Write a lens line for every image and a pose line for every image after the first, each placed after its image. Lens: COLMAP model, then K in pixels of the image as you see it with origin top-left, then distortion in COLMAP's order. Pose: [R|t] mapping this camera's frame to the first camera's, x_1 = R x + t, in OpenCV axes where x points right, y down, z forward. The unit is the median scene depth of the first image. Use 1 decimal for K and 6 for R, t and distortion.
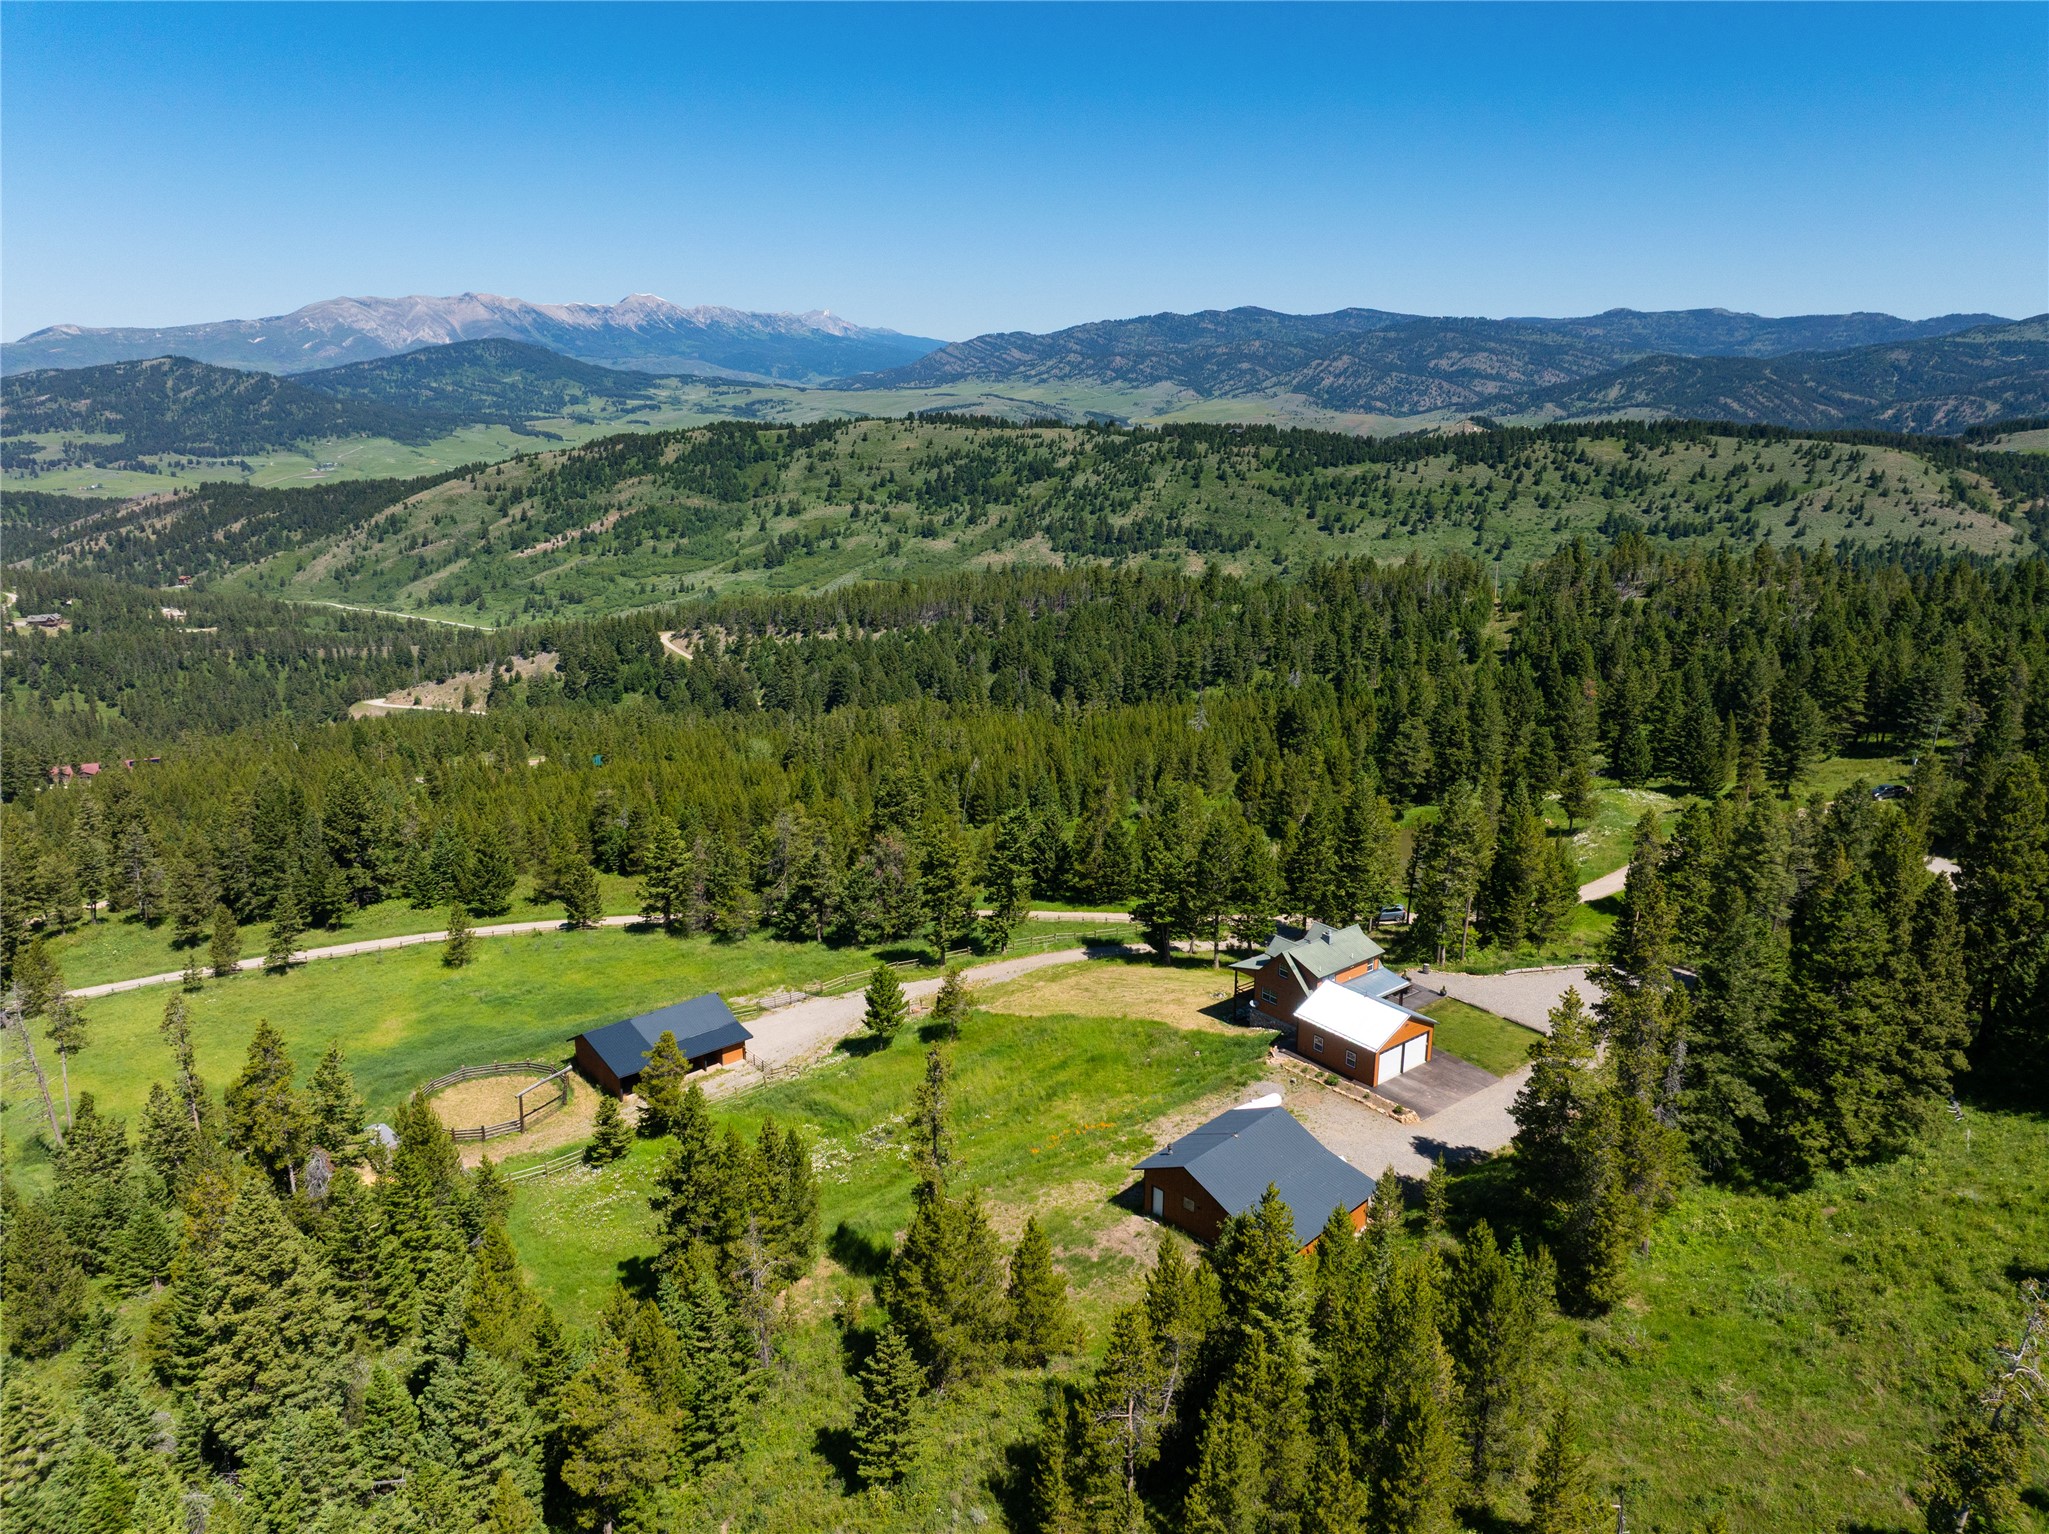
lens RADIAL K [[1437.3, 0, 1030.7], [0, 1437.3, 759.6], [0, 0, 1]] dist [-0.037977, 0.000030]
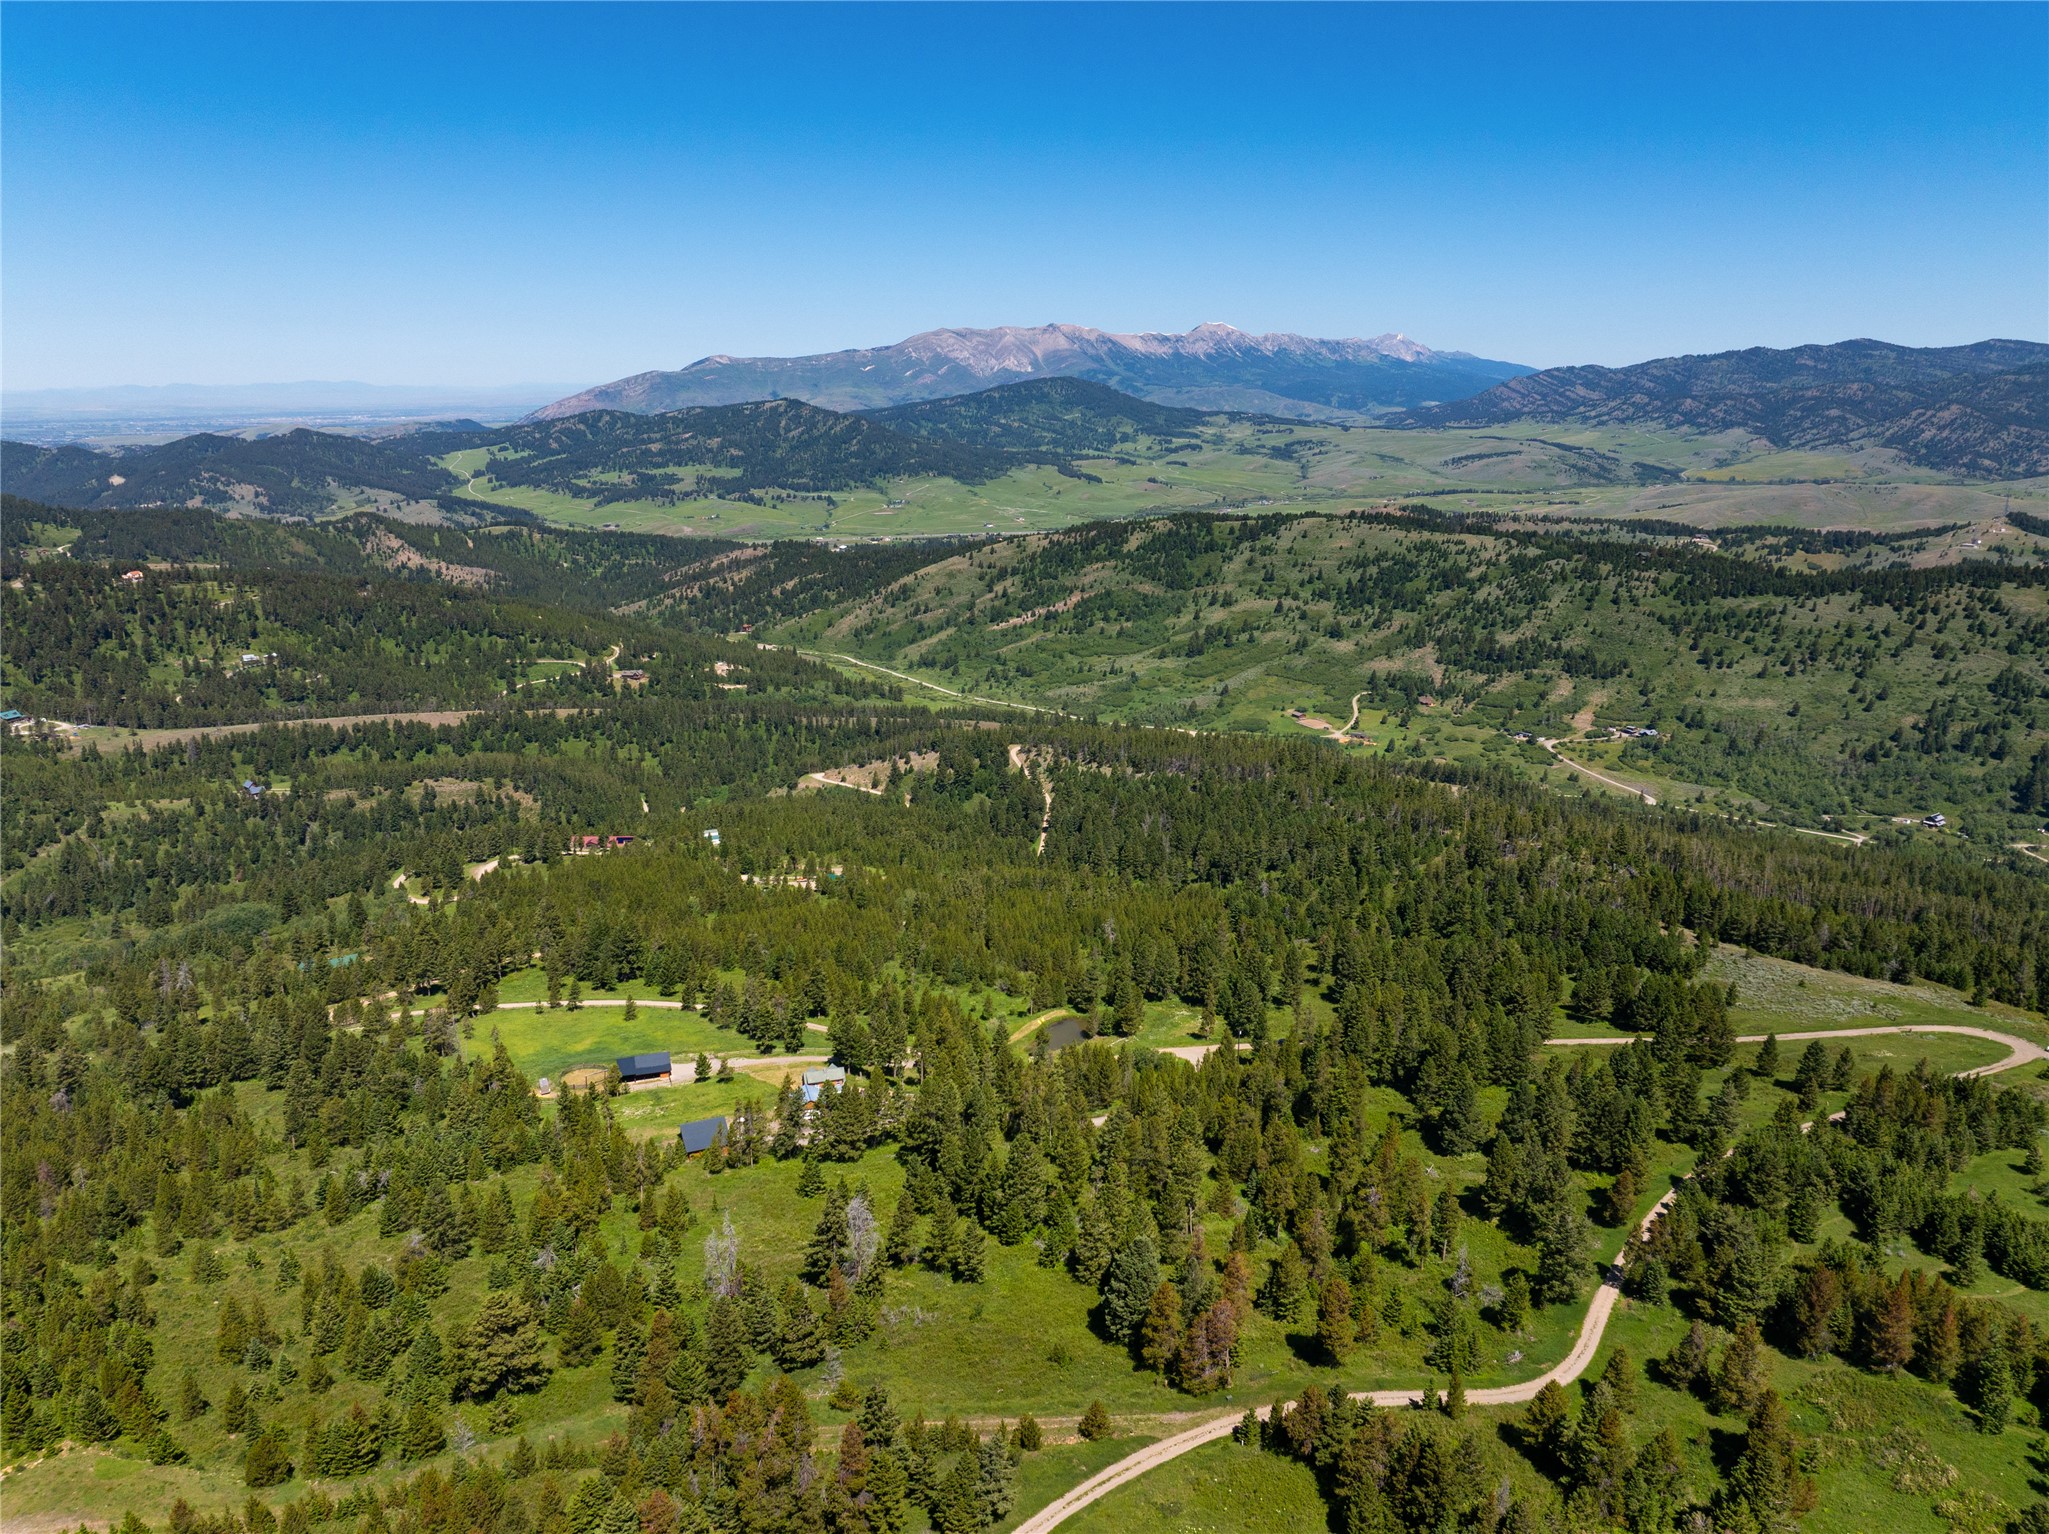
lens RADIAL K [[1455.9, 0, 1037.7], [0, 1455.9, 765.8], [0, 0, 1]] dist [-0.021551, -0.031309]
pose [[0.930207, 0.093677, -0.354879, 0.121976], [-0.097886, 0.995179, 0.006117, -0.041658], [0.353742, 0.029048, 0.934892, -0.121360]]
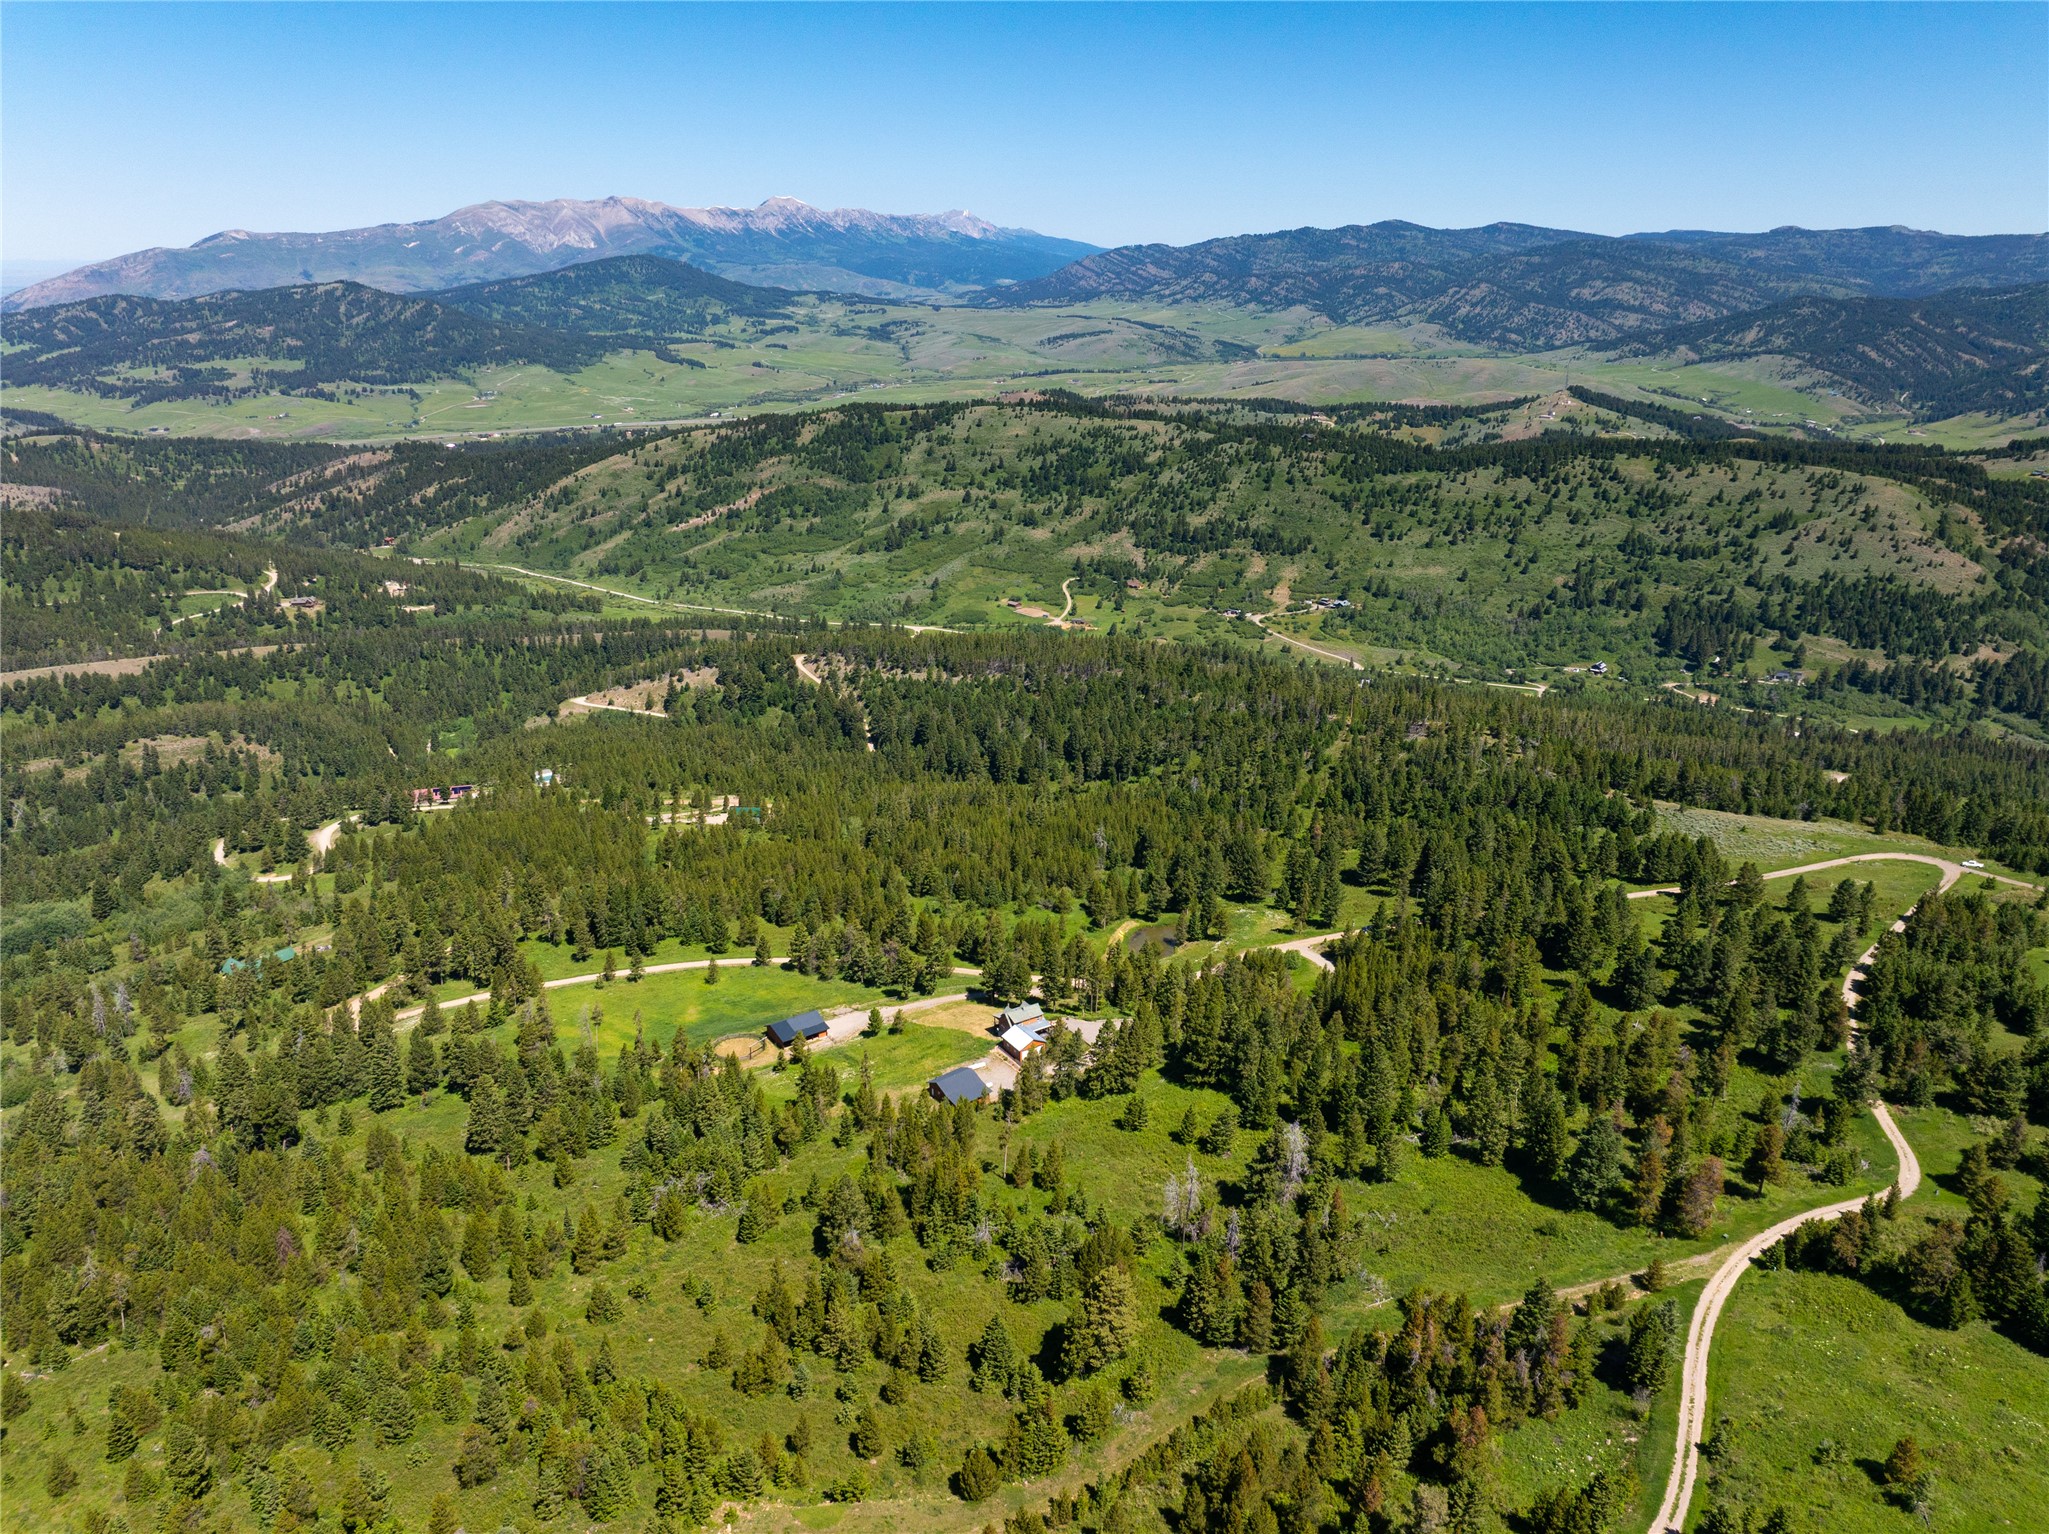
lens RADIAL K [[1451.2, 0, 1031.2], [0, 1451.2, 760.9], [0, 0, 1]] dist [-0.032707, -0.003762]
pose [[0.995583, 0.036899, -0.086328, 0.035798], [-0.031323, 0.997388, 0.065084, -0.044380], [0.088504, -0.062092, 0.994139, -0.147608]]
